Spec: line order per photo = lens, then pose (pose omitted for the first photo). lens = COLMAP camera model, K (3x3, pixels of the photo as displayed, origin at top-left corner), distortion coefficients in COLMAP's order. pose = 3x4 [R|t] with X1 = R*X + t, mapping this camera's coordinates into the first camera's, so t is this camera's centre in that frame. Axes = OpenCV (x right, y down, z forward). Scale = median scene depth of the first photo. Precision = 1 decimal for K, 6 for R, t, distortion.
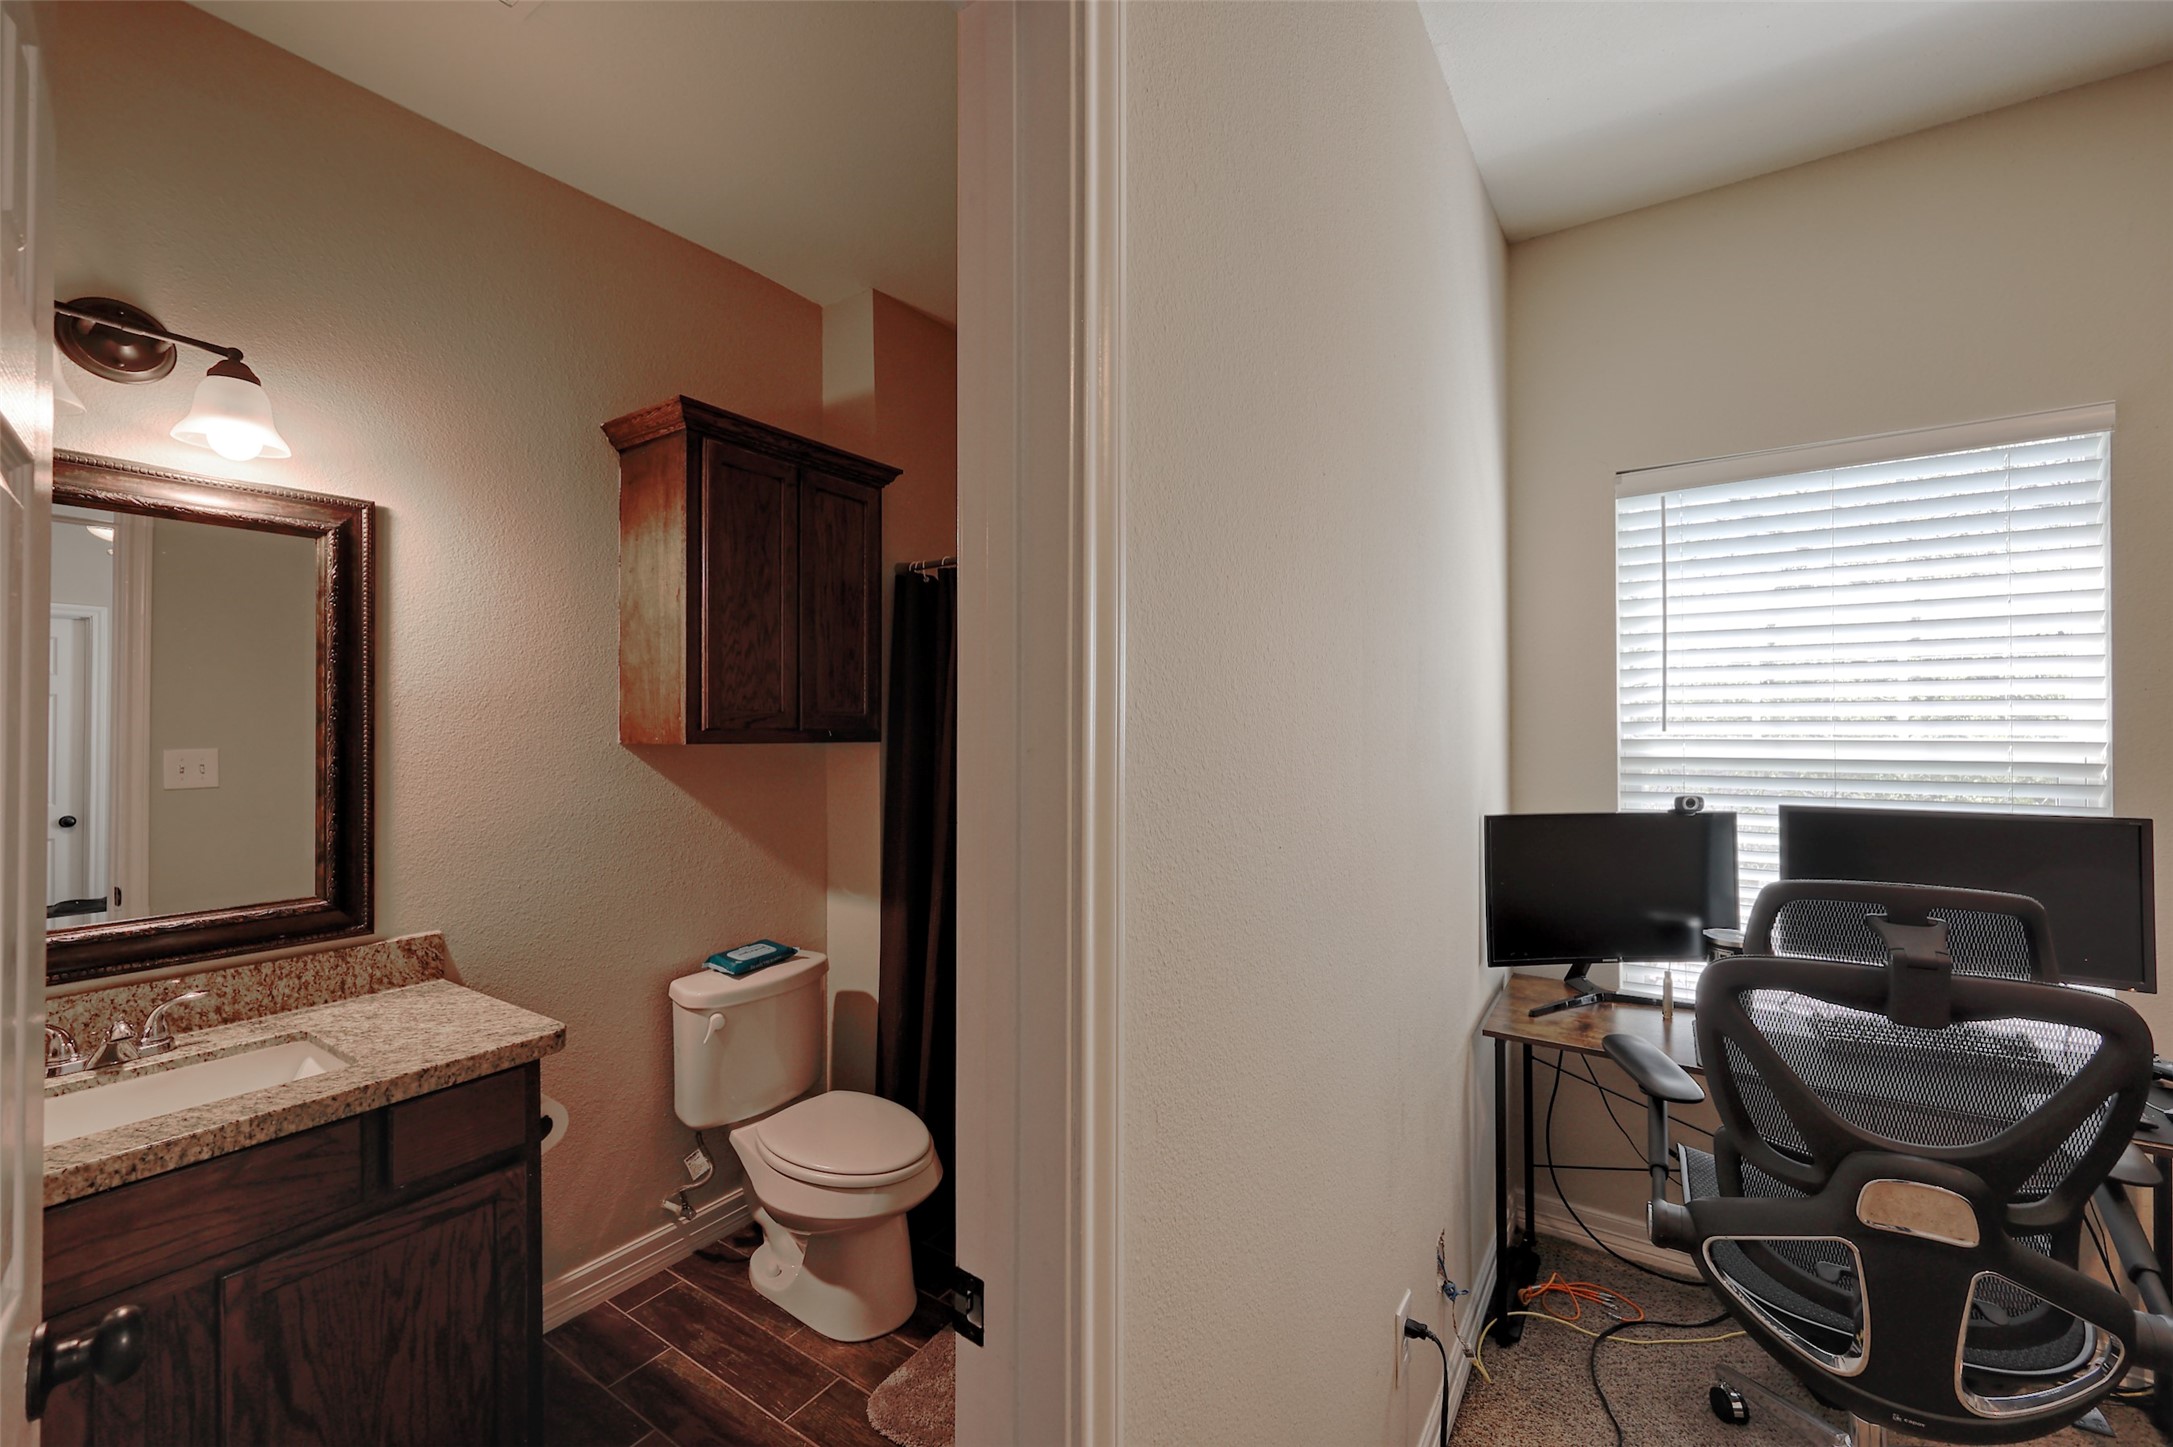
lens RADIAL K [[886.9, 0, 1073.1], [0, 886.9, 716.9], [0, 0, 1]] dist [-0.001075, 0.000964]
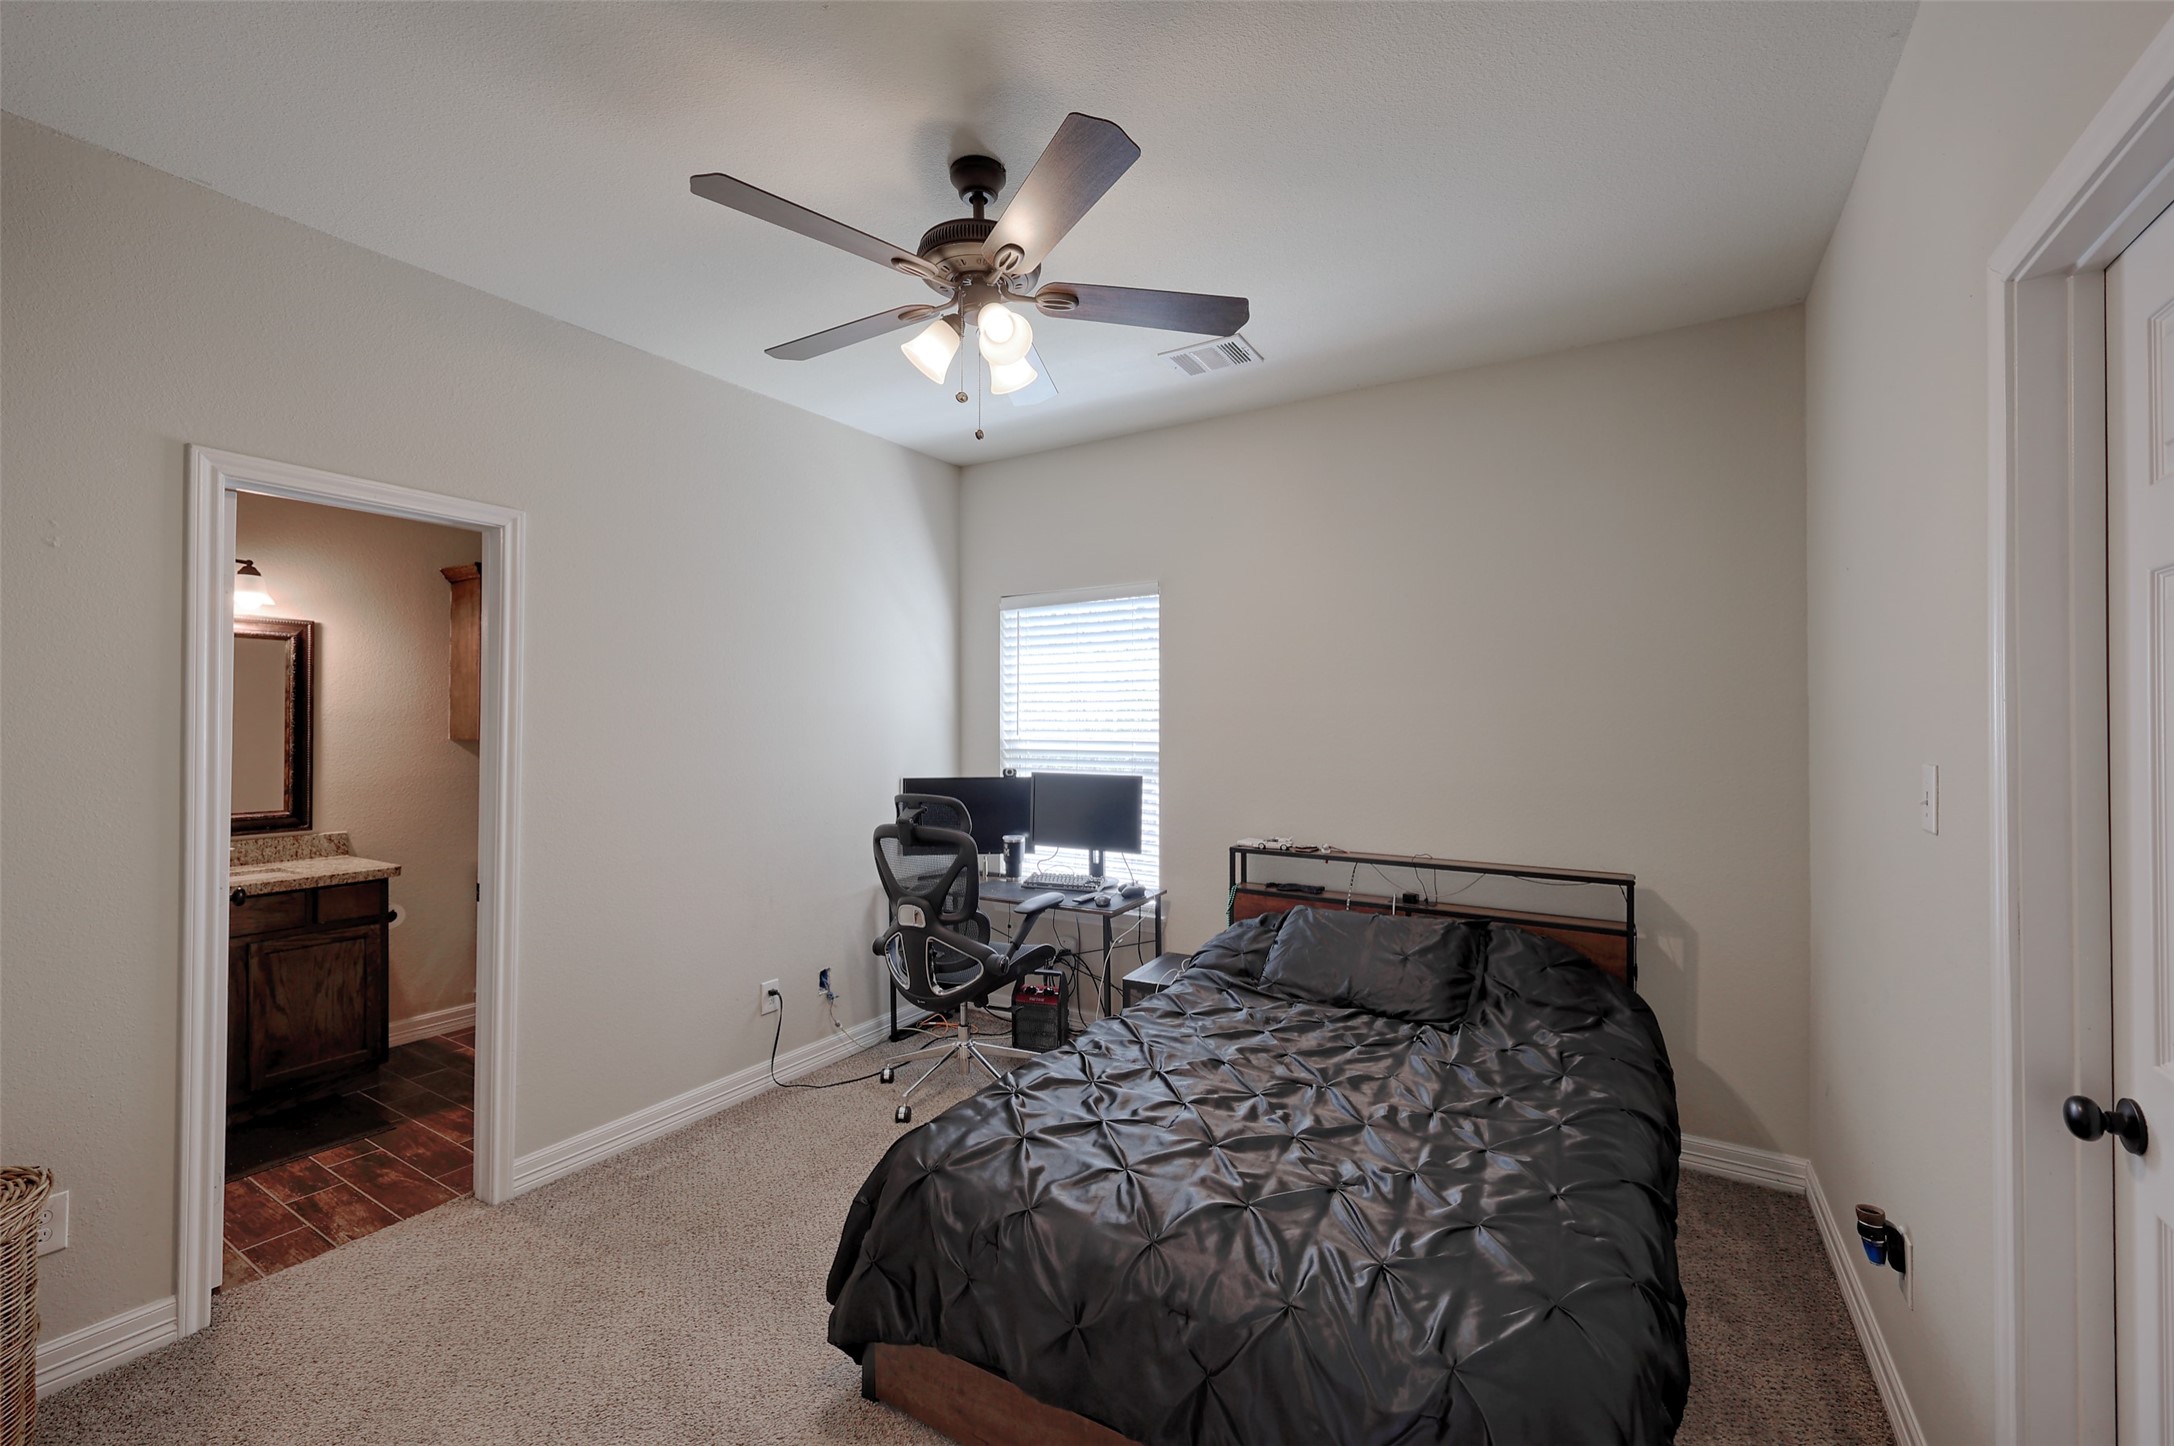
lens RADIAL K [[887.3, 0, 1070.3], [0, 887.3, 717.4], [0, 0, 1]] dist [-0.001075, 0.000964]
pose [[0.999425, 0.005965, 0.033384, 0.929490], [-0.005892, 0.999980, -0.002265, -0.024288], [-0.033397, 0.002067, 0.999440, -1.154748]]
